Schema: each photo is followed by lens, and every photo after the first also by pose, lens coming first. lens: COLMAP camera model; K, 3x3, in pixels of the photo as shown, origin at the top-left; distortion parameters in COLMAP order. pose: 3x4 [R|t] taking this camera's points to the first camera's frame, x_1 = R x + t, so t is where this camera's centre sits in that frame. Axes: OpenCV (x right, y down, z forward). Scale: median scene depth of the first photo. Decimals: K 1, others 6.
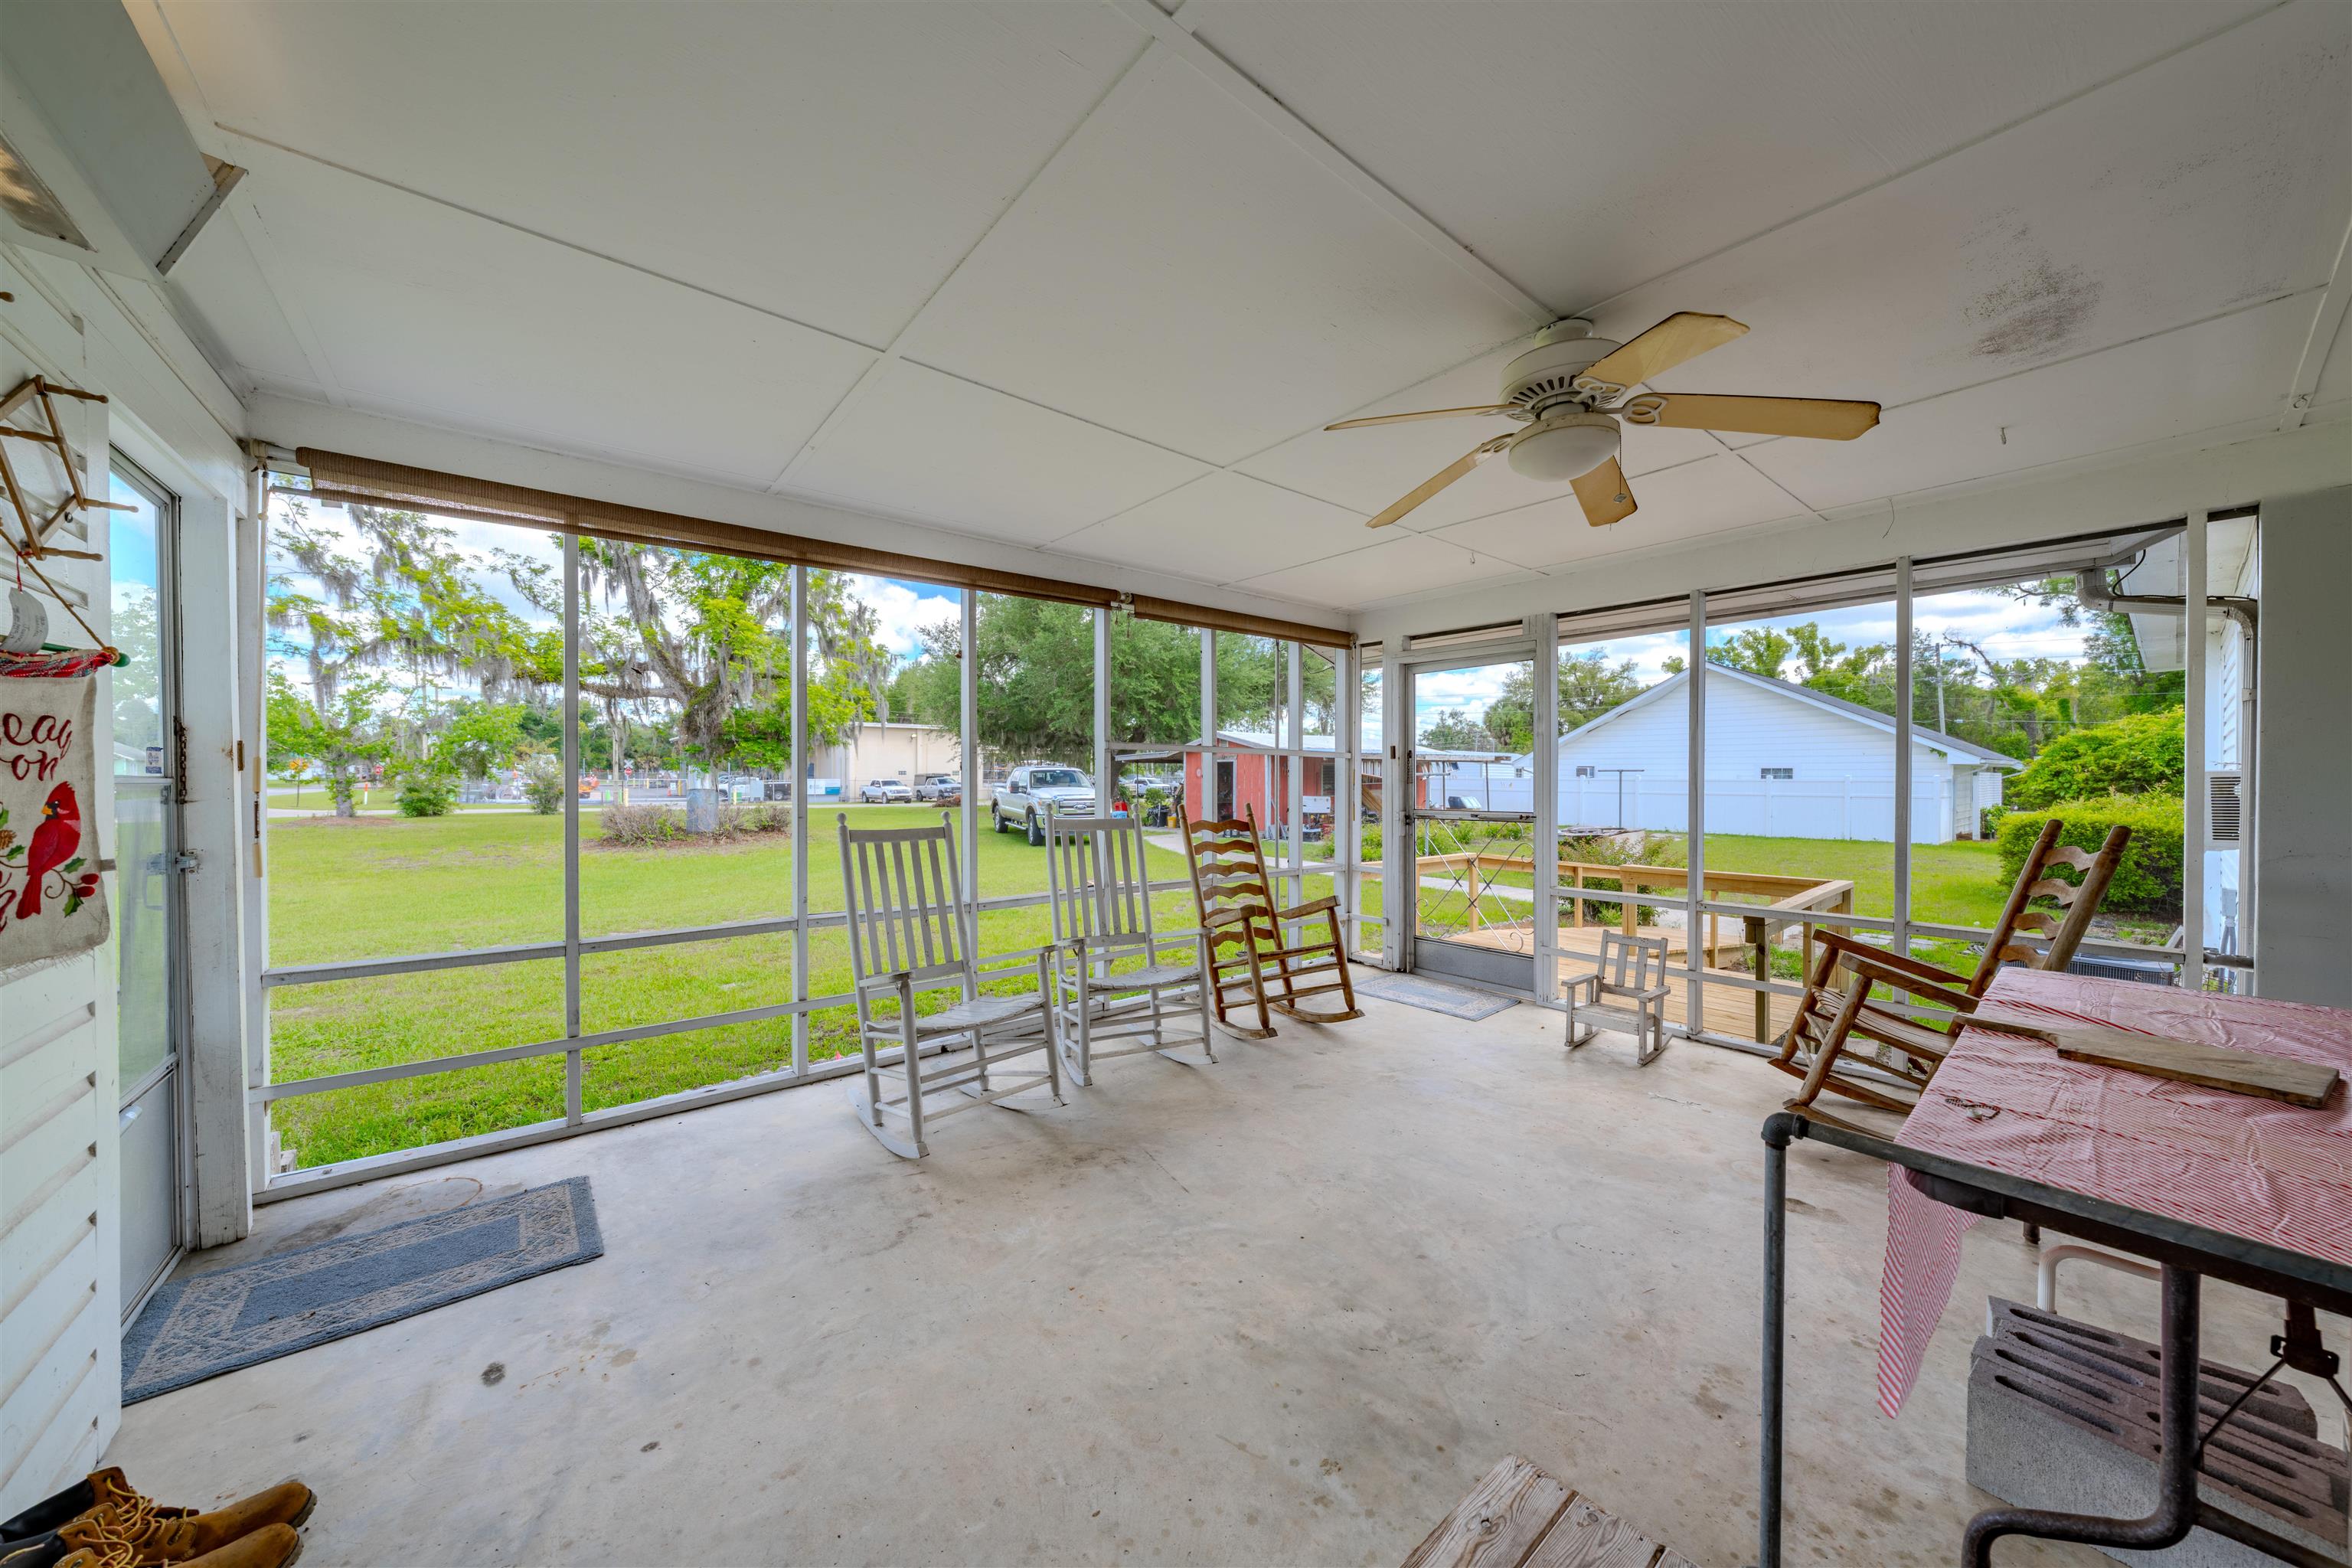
lens RADIAL K [[805.9, 0, 1166.9], [0, 805.9, 784.7], [0, 0, 1]] dist [-0.001994, -0.000631]
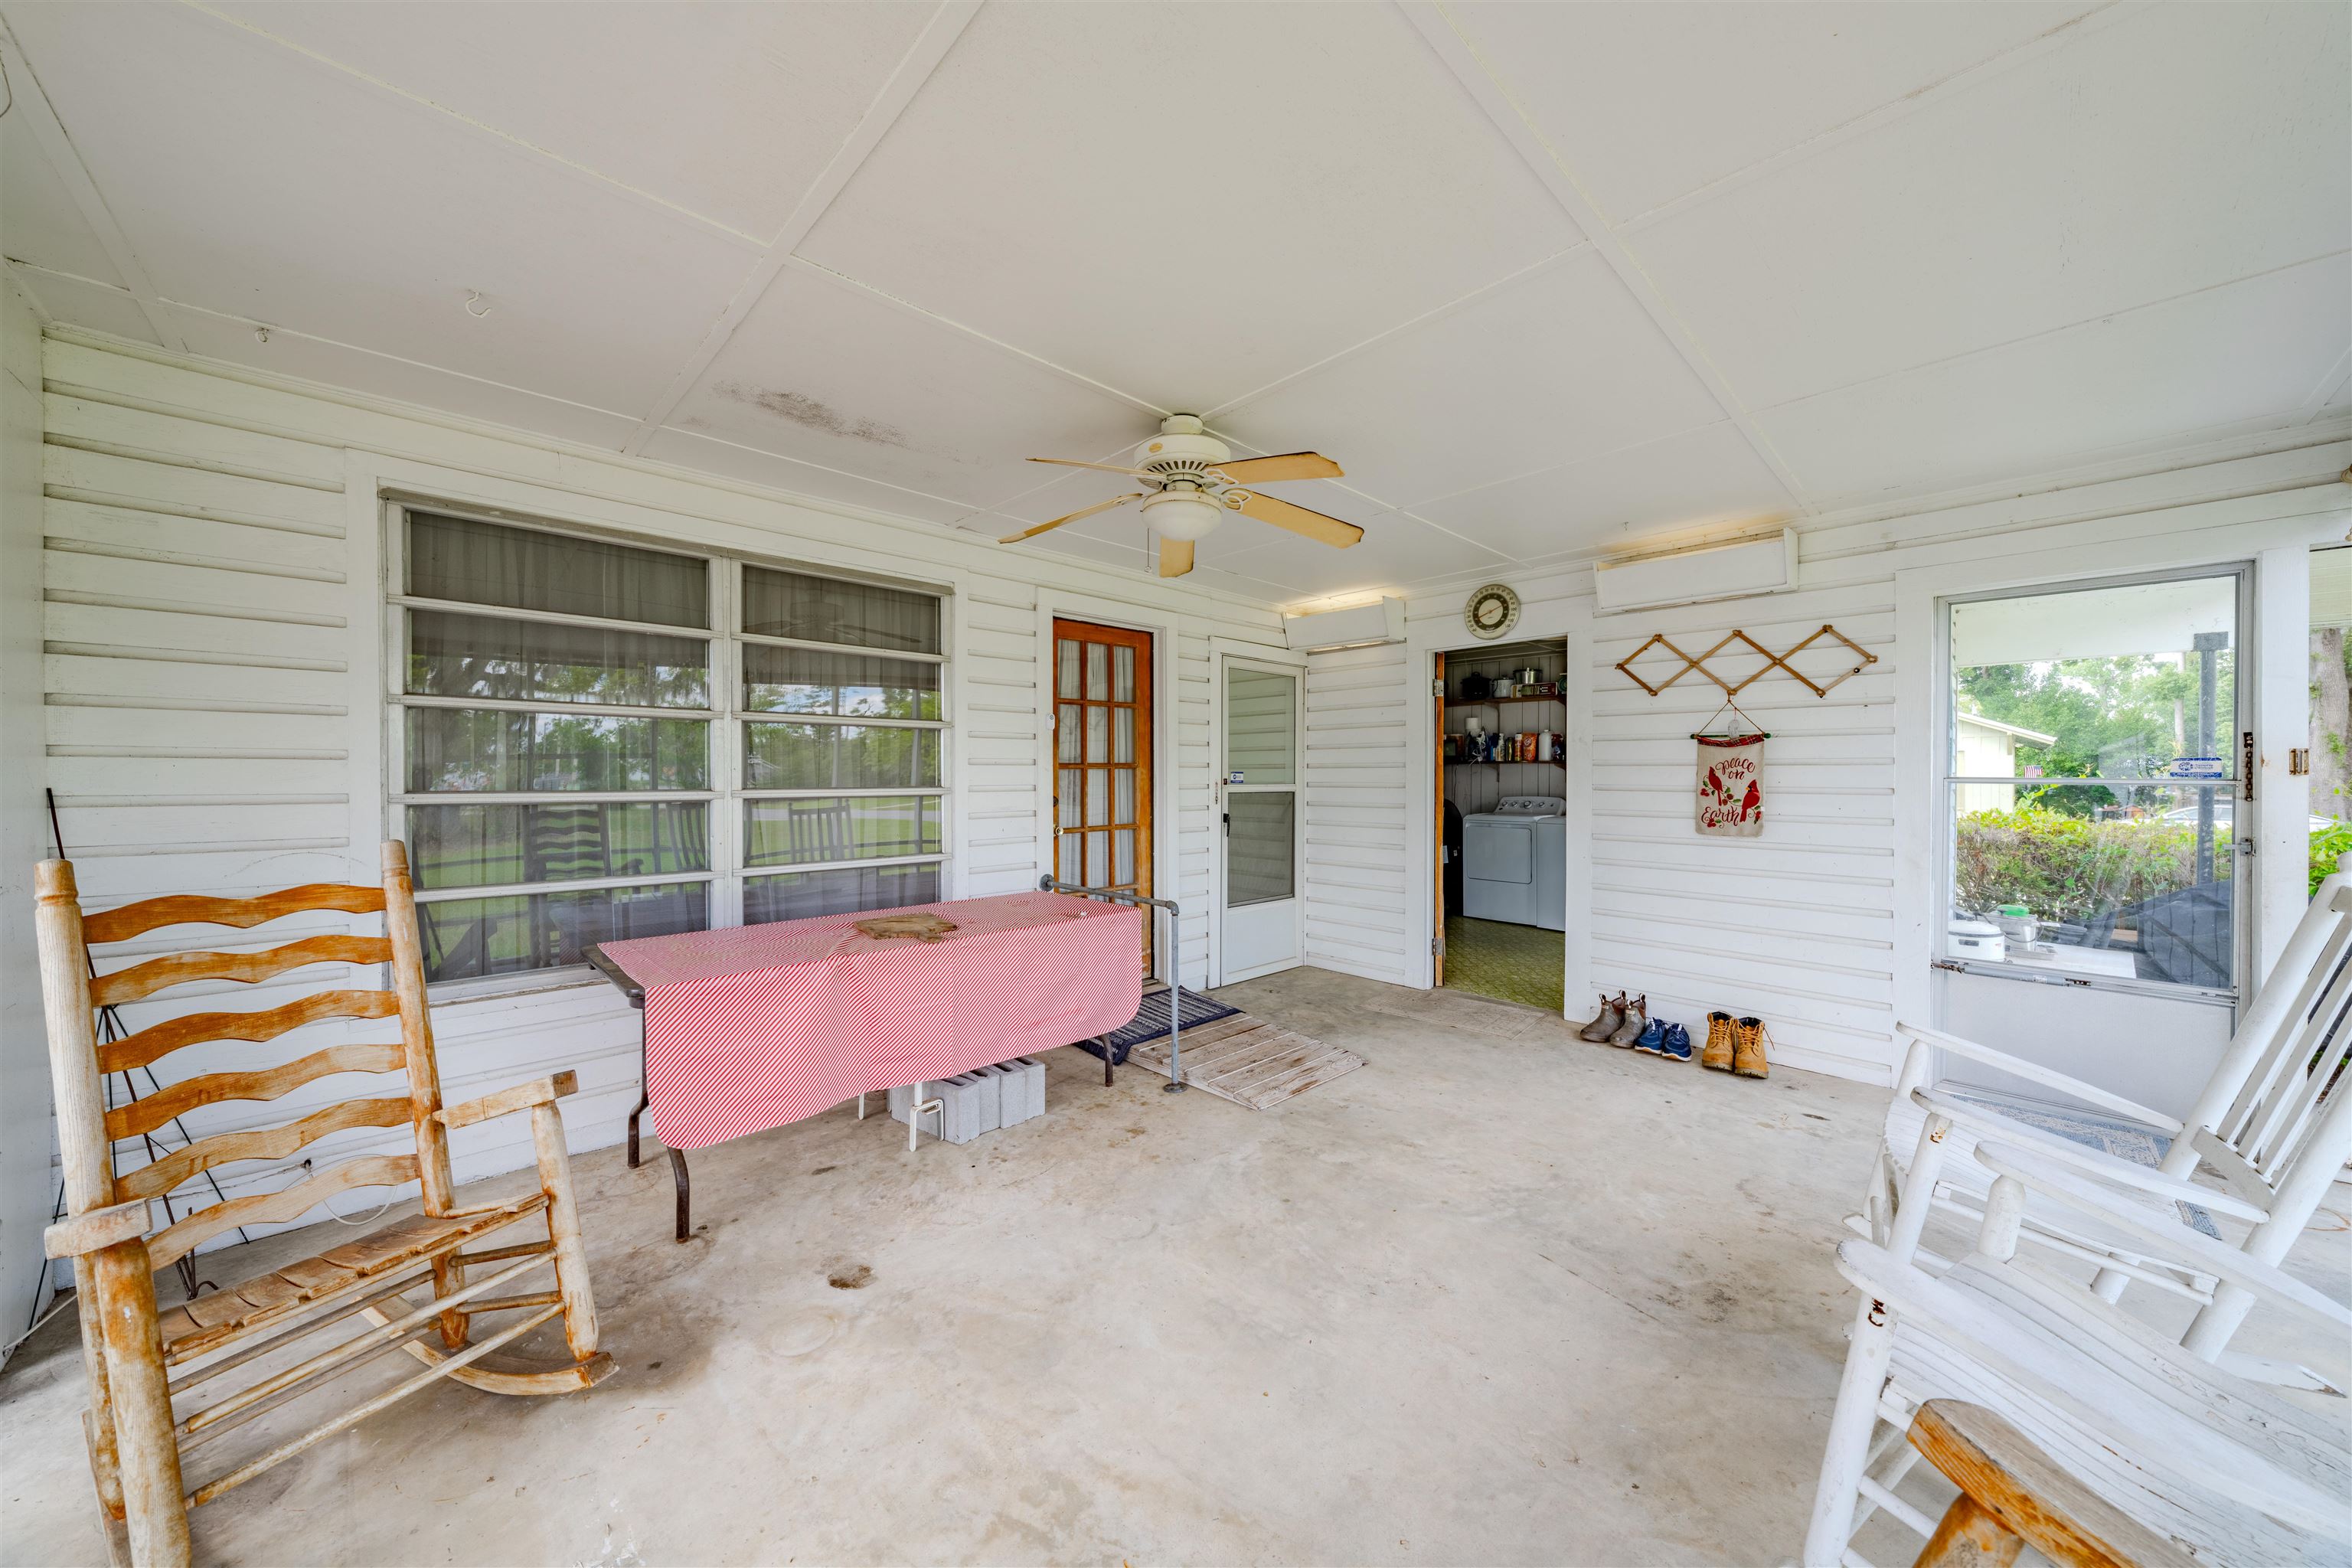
lens RADIAL K [[805.9, 0, 1169.7], [0, 805.9, 779.8], [0, 0, 1]] dist [-0.001994, -0.000631]
pose [[-0.996956, -0.001128, -0.077954, 0.280703], [-0.002308, 0.999884, 0.015055, -0.011205], [0.077928, 0.015189, -0.996843, 1.041527]]
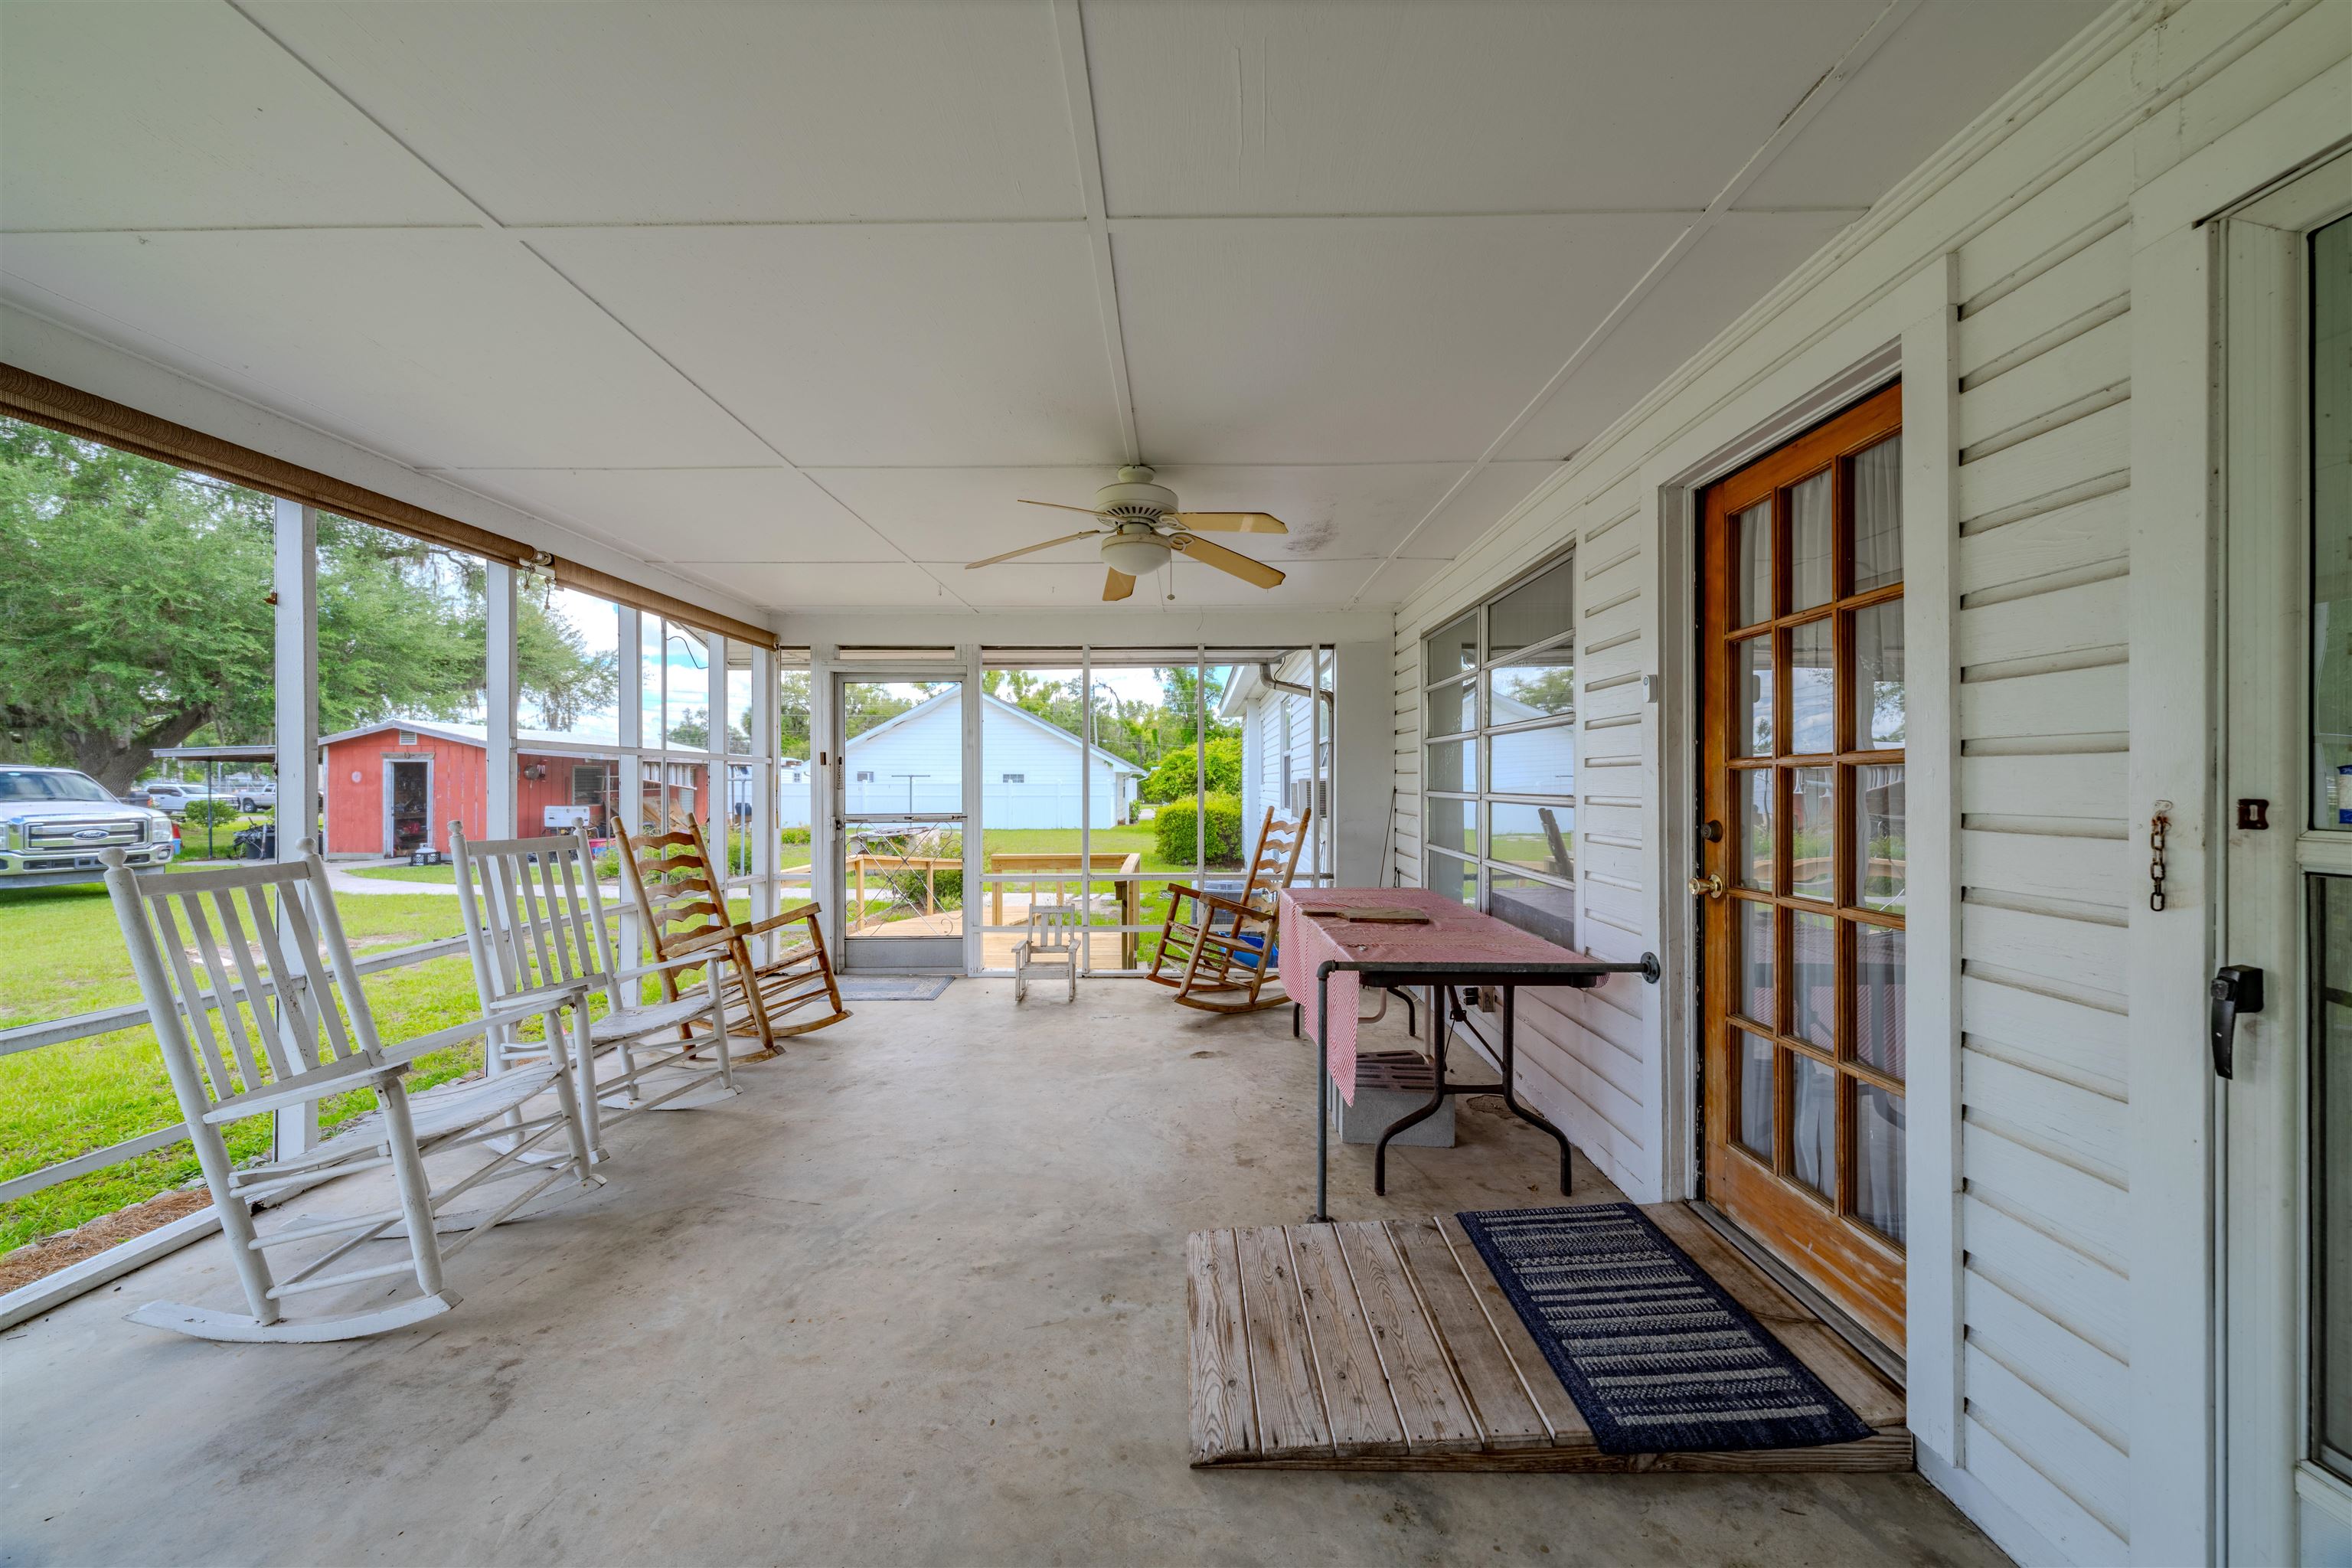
lens RADIAL K [[805.9, 0, 1181.6], [0, 805.9, 785.2], [0, 0, 1]] dist [-0.001994, -0.000631]
pose [[0.636853, -0.005454, 0.770966, -0.256866], [0.009248, 0.999957, -0.000566, -0.002439], [-0.770929, 0.007490, 0.636876, 0.014660]]
